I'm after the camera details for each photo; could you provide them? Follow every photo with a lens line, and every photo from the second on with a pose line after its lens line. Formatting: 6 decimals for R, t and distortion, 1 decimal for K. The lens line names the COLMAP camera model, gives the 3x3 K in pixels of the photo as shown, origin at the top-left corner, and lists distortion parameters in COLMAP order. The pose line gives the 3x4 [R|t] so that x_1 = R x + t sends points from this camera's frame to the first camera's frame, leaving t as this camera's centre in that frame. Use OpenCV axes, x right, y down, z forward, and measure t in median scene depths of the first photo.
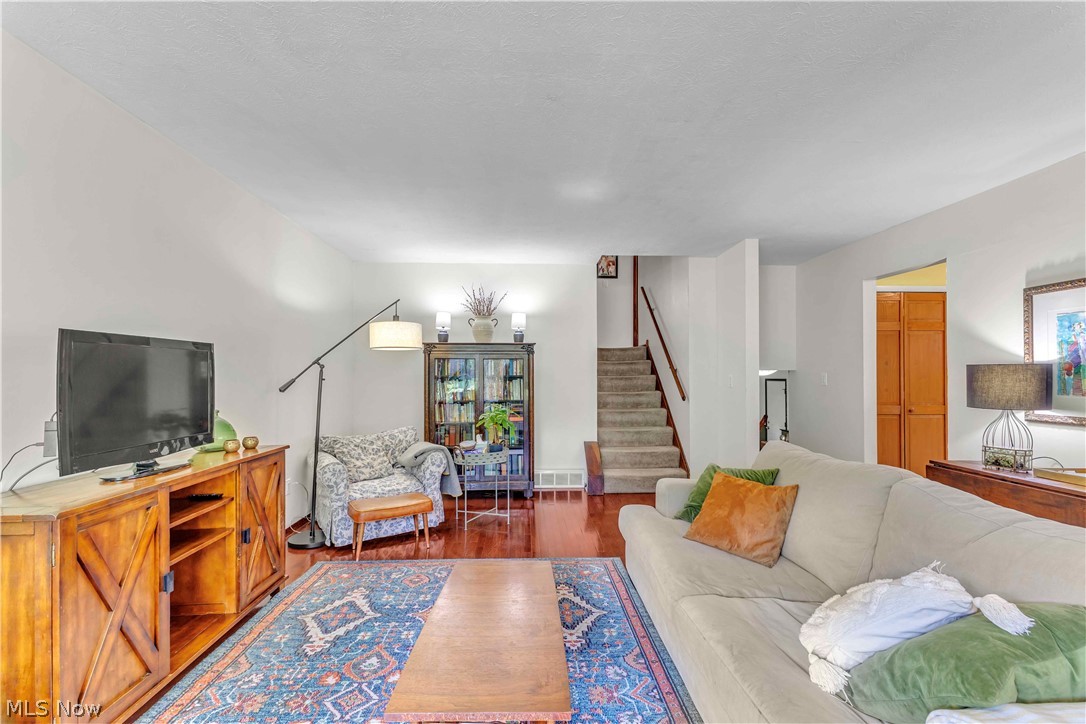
lens RADIAL K [[468.5, 0, 542.1], [0, 468.5, 371.3], [0, 0, 1]] dist [0.000212, -0.000092]
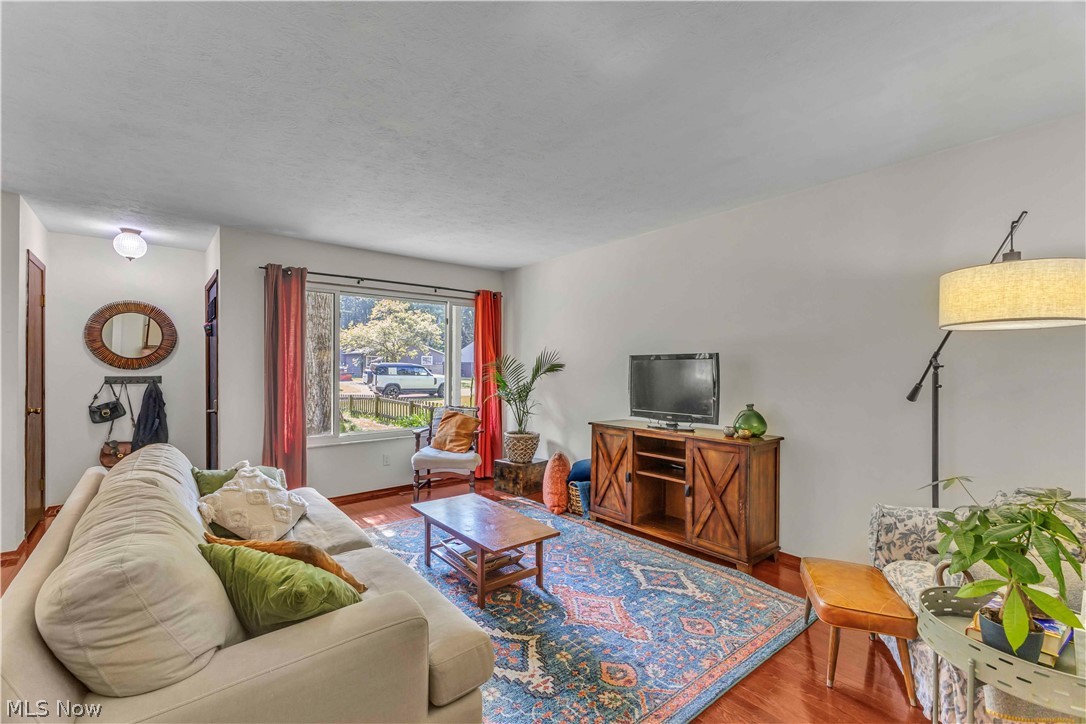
lens RADIAL K [[468.5, 0, 542.1], [0, 468.5, 371.3], [0, 0, 1]] dist [0.000212, -0.000092]
pose [[-0.793250, 0.001978, -0.608892, 0.539421], [0.000493, 0.999996, 0.002605, -0.006368], [0.608895, 0.001766, -0.793249, 1.781534]]
